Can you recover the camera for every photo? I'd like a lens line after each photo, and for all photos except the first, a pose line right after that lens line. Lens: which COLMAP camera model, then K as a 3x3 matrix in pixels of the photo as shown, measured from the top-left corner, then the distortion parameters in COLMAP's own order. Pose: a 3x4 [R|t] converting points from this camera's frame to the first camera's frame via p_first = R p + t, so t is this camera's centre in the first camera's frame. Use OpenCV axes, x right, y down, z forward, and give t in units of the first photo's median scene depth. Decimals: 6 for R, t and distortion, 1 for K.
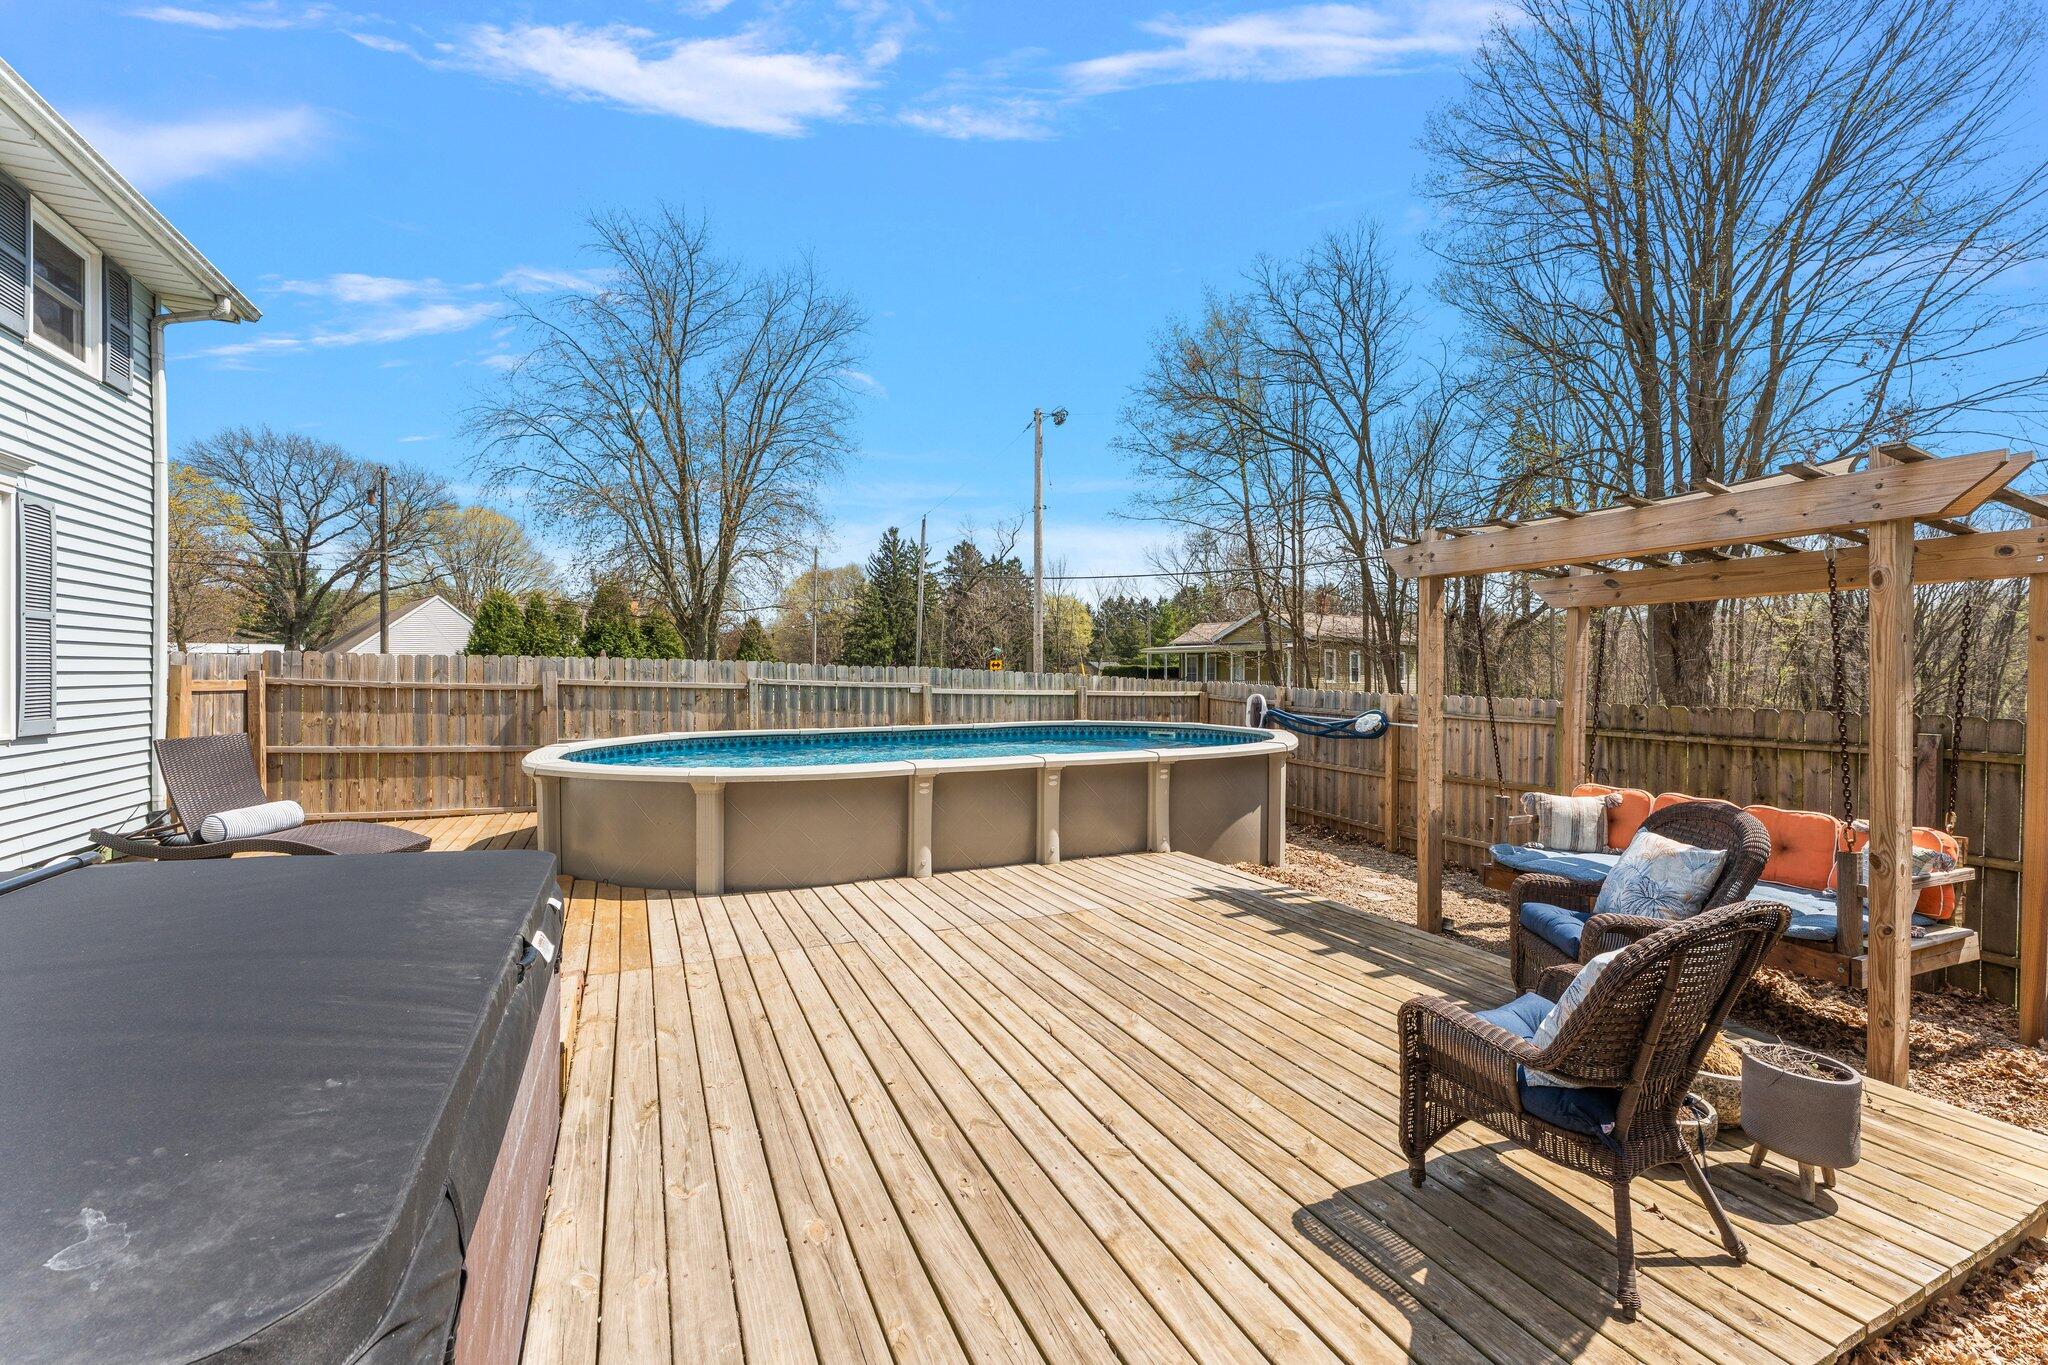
lens RADIAL K [[815.7, 0, 1019.5], [0, 815.7, 676.6], [0, 0, 1]] dist [0.002312, 0.000277]
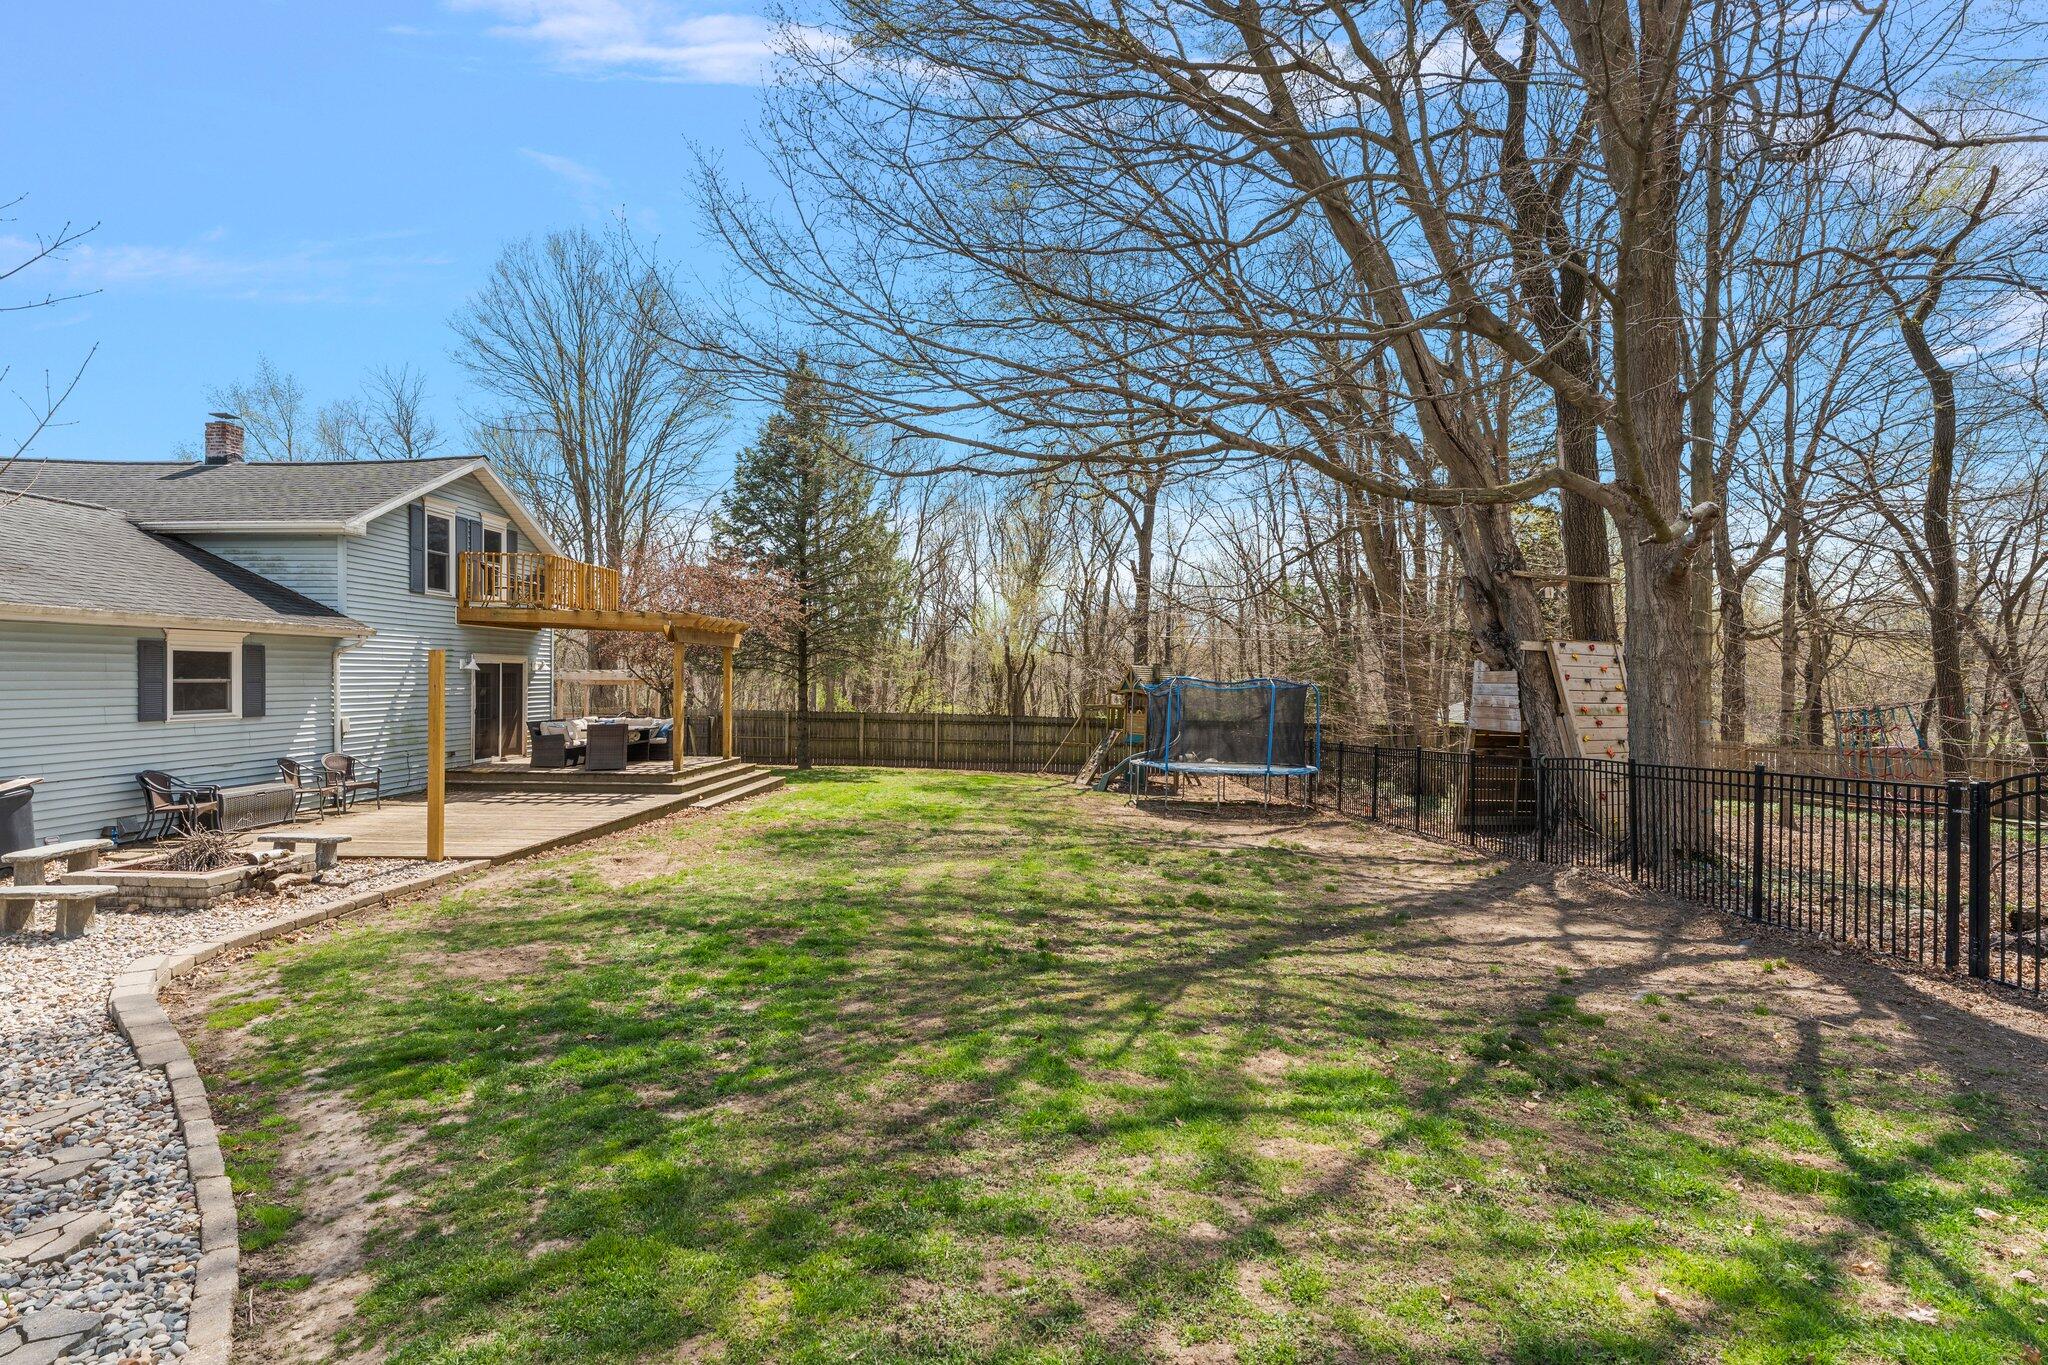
lens RADIAL K [[974.5, 0, 1014.9], [0, 974.5, 677.1], [0, 0, 1]] dist [0.004029, 0.000597]
pose [[0.470222, 0.005097, 0.882534, -0.612665], [0.001465, 0.999977, -0.006556, -0.016863], [-0.882547, 0.004376, 0.470204, -0.756591]]
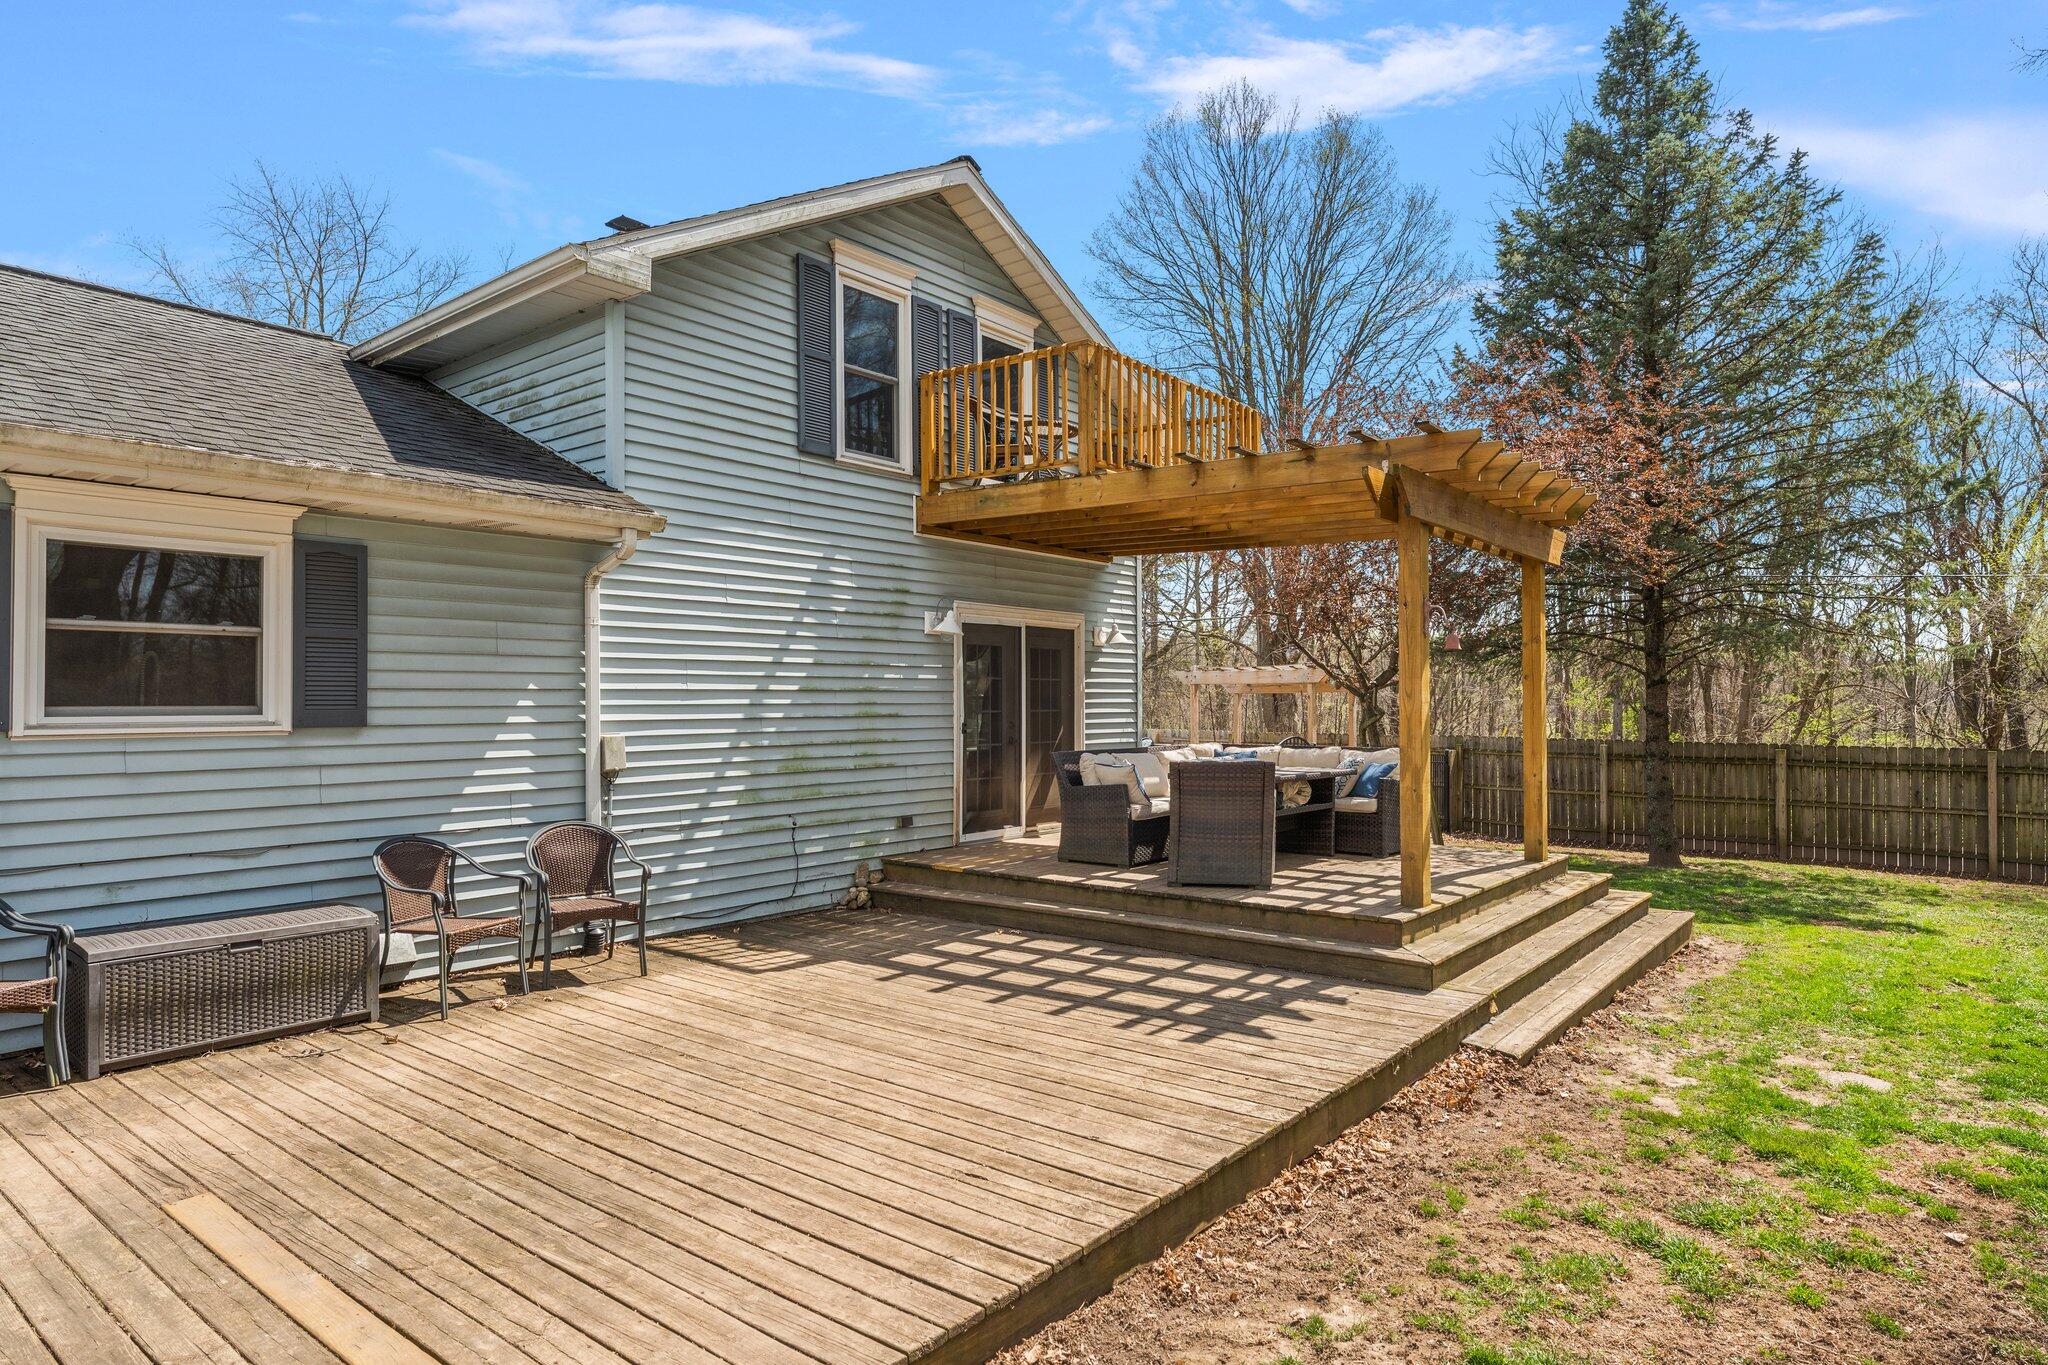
lens RADIAL K [[1154.9, 0, 1012.8], [0, 1154.9, 685.4], [0, 0, 1]] dist [-0.000171, -0.000176]
pose [[0.903511, 0.003596, 0.428550, -0.325537], [0.008701, 0.999605, -0.026732, -0.001141], [-0.428477, 0.027882, 0.903122, -0.435862]]
